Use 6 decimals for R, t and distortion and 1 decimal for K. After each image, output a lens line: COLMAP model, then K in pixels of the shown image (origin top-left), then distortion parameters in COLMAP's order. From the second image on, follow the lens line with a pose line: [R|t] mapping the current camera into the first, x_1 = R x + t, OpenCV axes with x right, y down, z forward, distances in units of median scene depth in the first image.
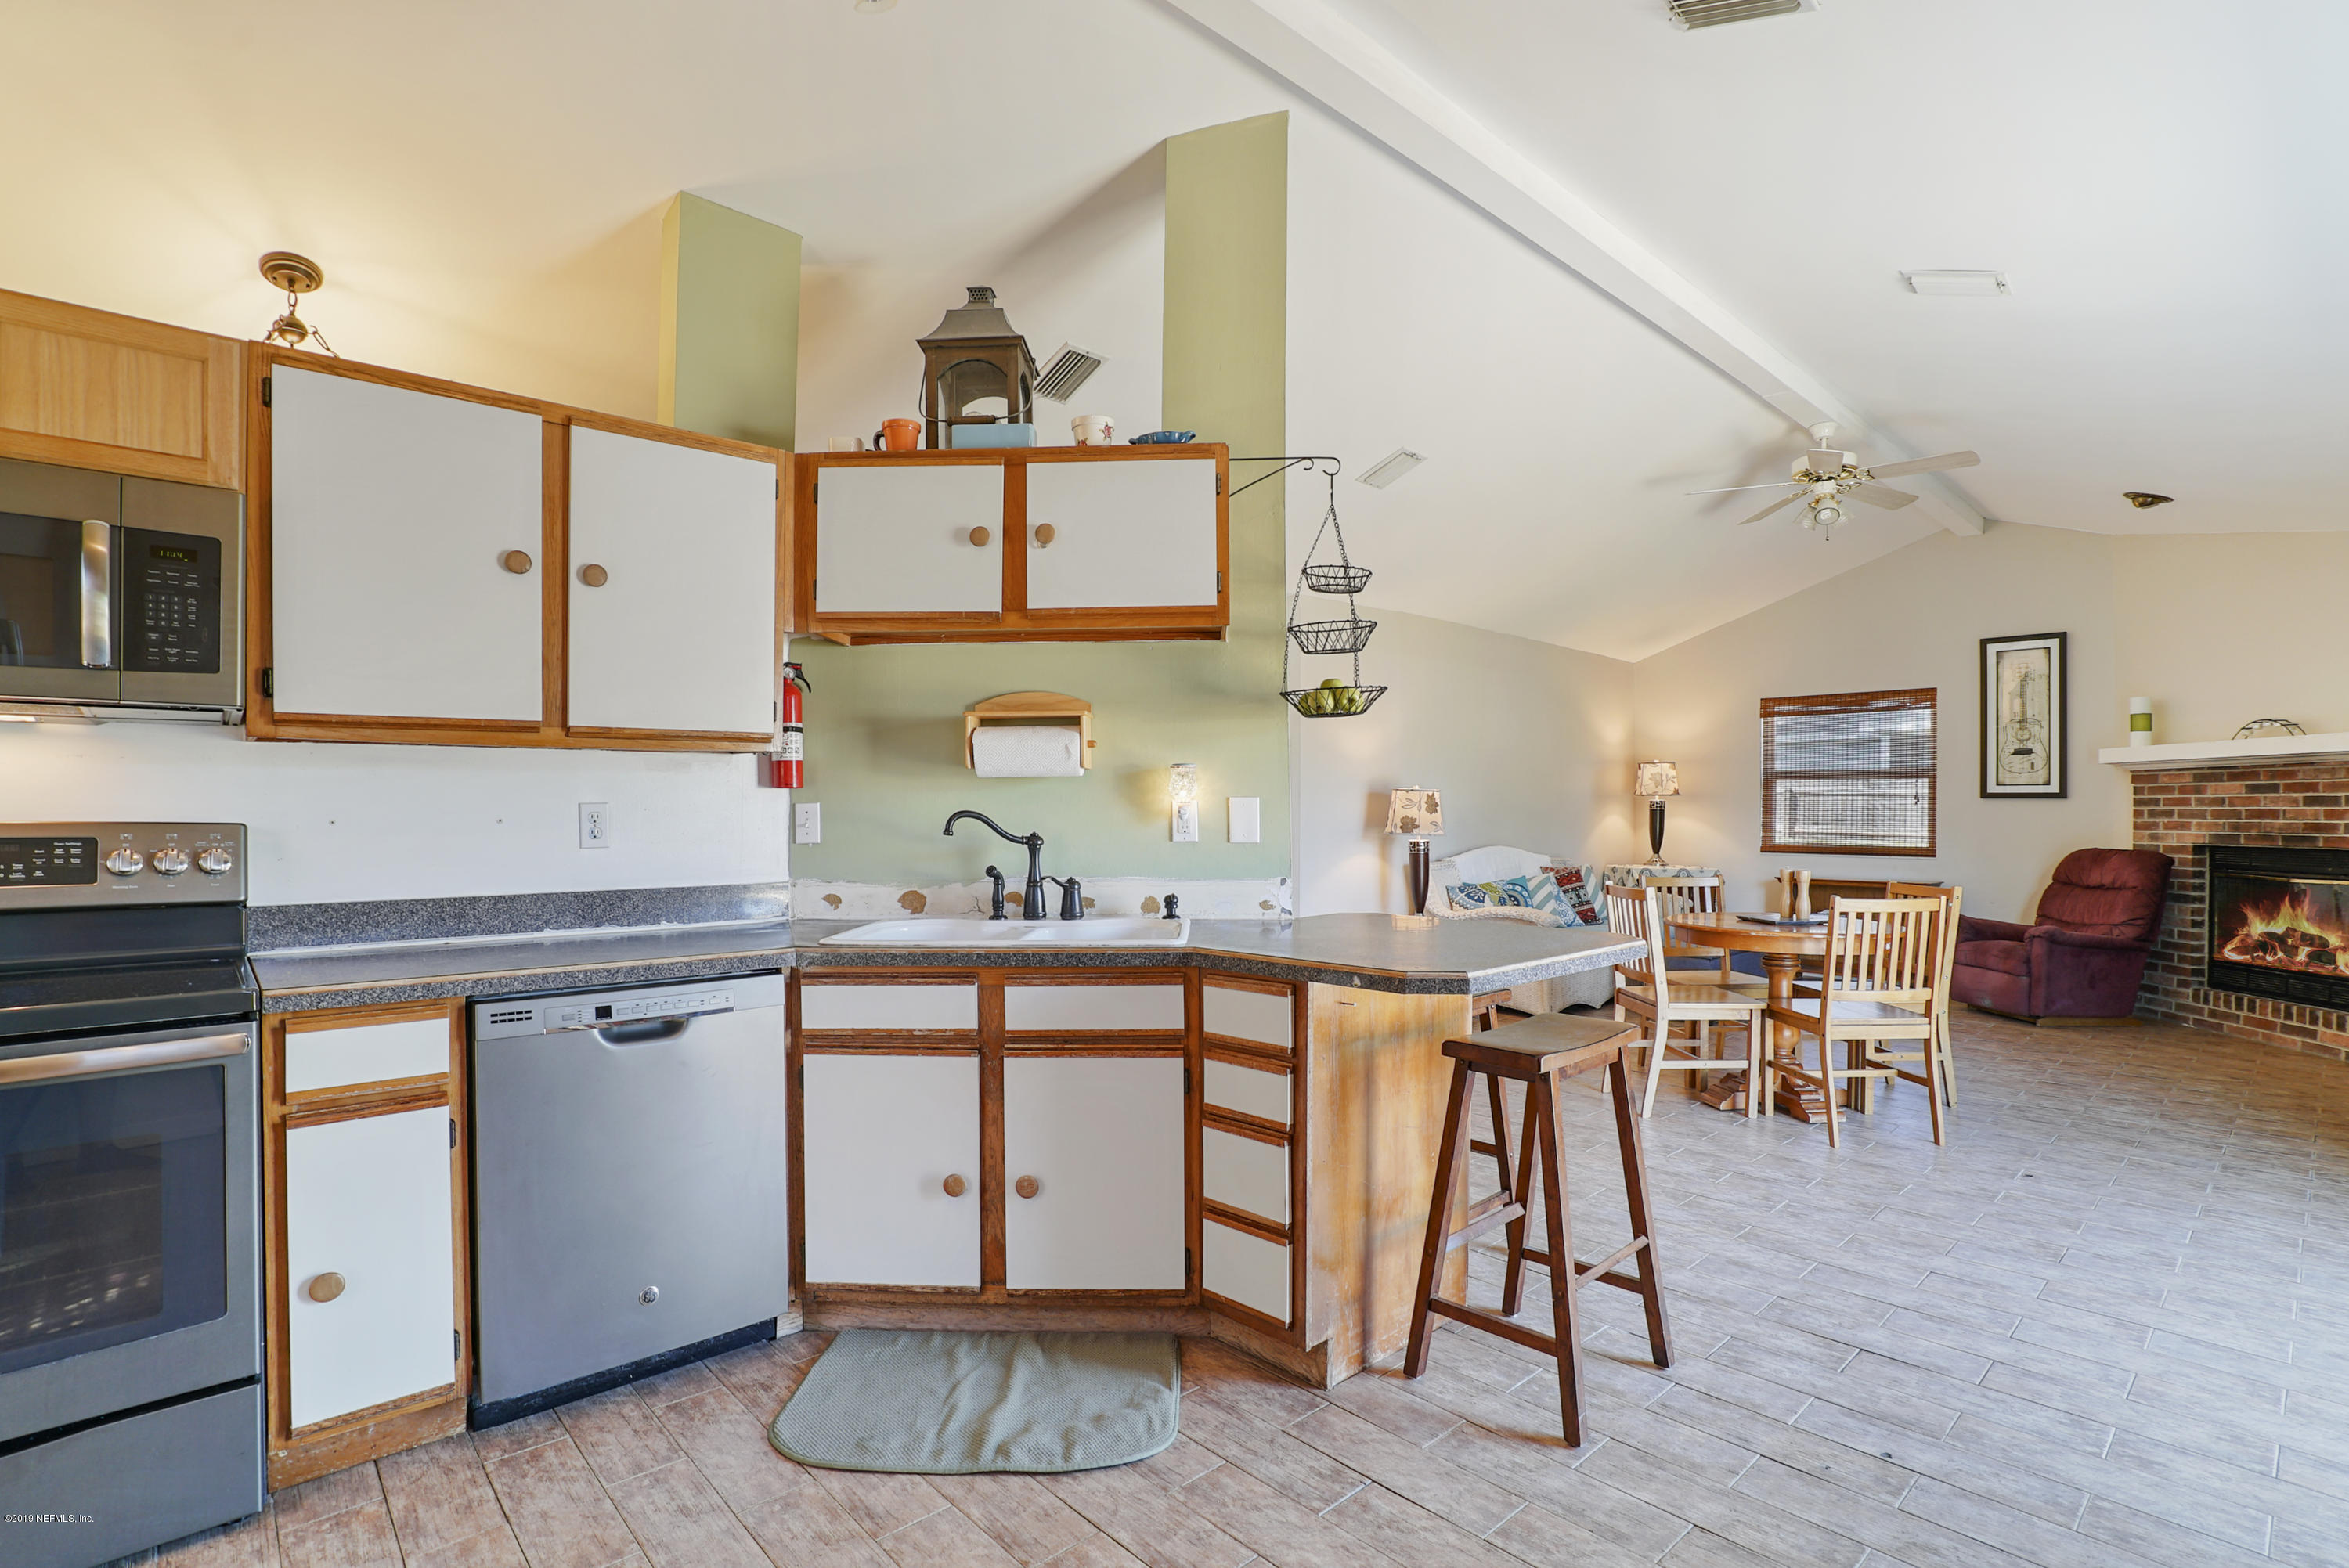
lens RADIAL K [[1113.9, 0, 1169.5], [0, 1113.9, 796.2], [0, 0, 1]] dist [-0.019702, 0.000223]
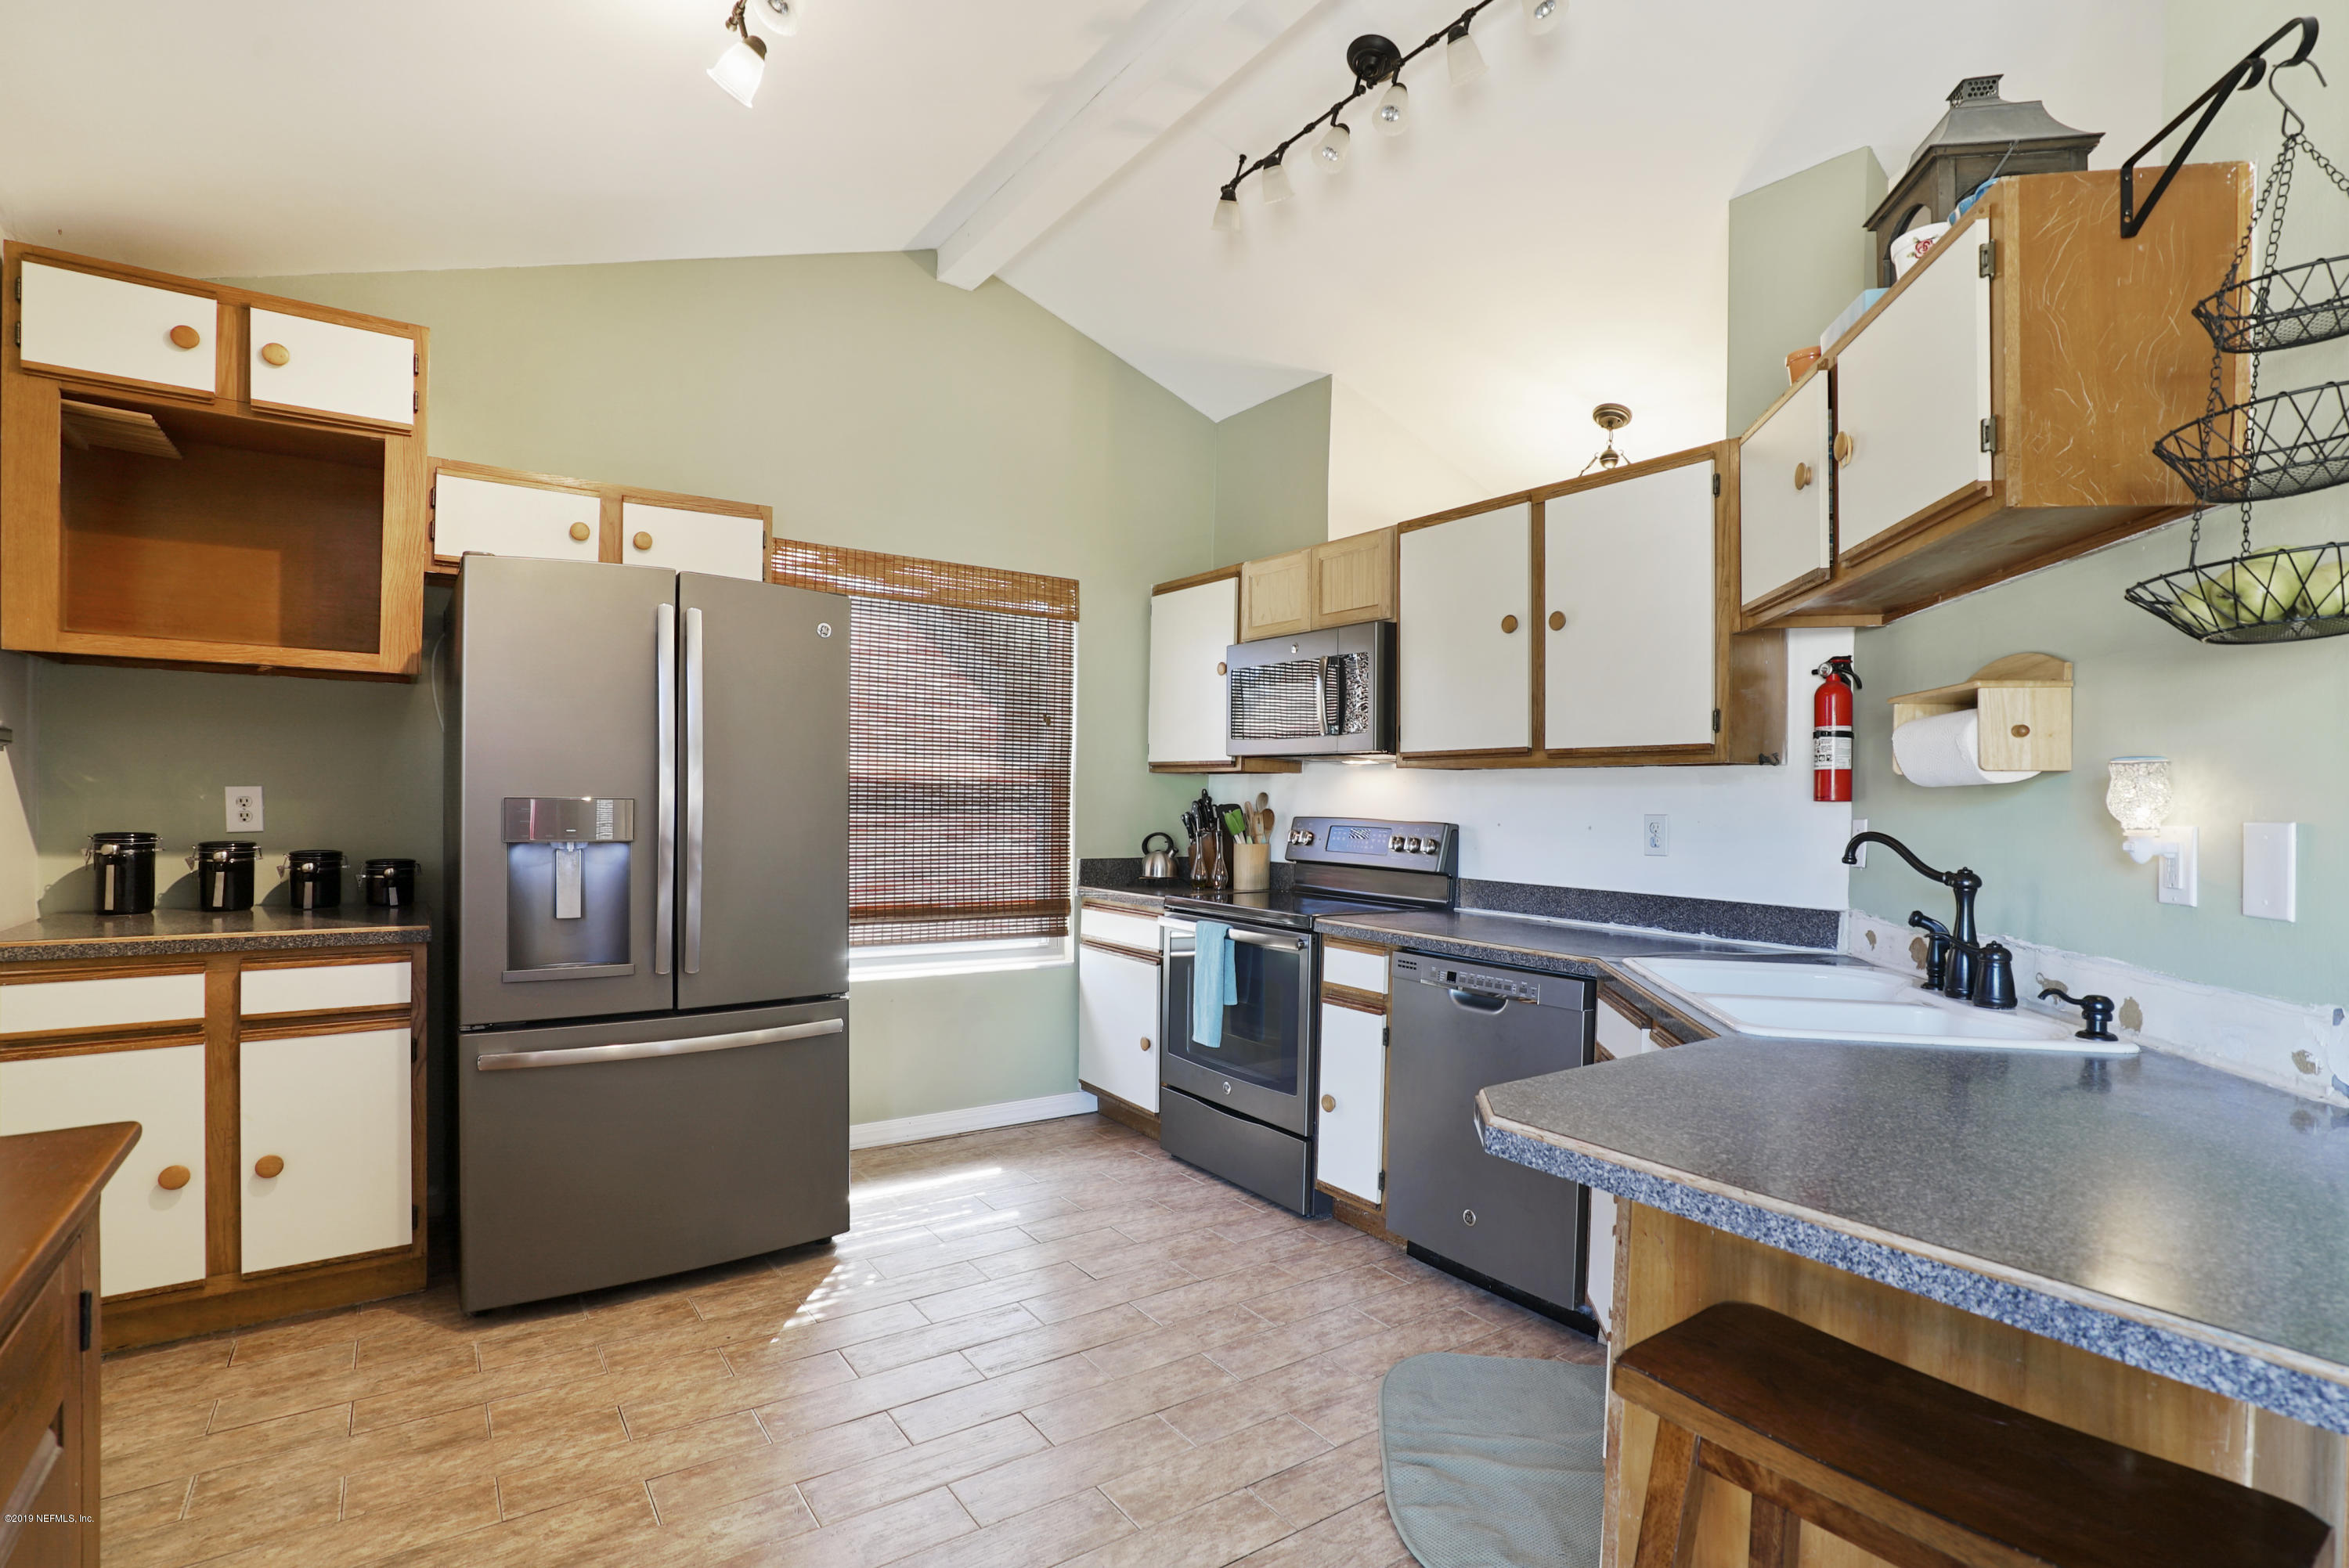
lens RADIAL K [[1113.9, 0, 1169.5], [0, 1113.9, 796.2], [0, 0, 1]] dist [-0.019702, 0.000223]
pose [[-0.116256, -0.004200, -0.993210, 0.709757], [-0.007659, 0.999965, -0.003332, -0.005370], [0.993190, 0.007220, -0.116284, 0.731976]]
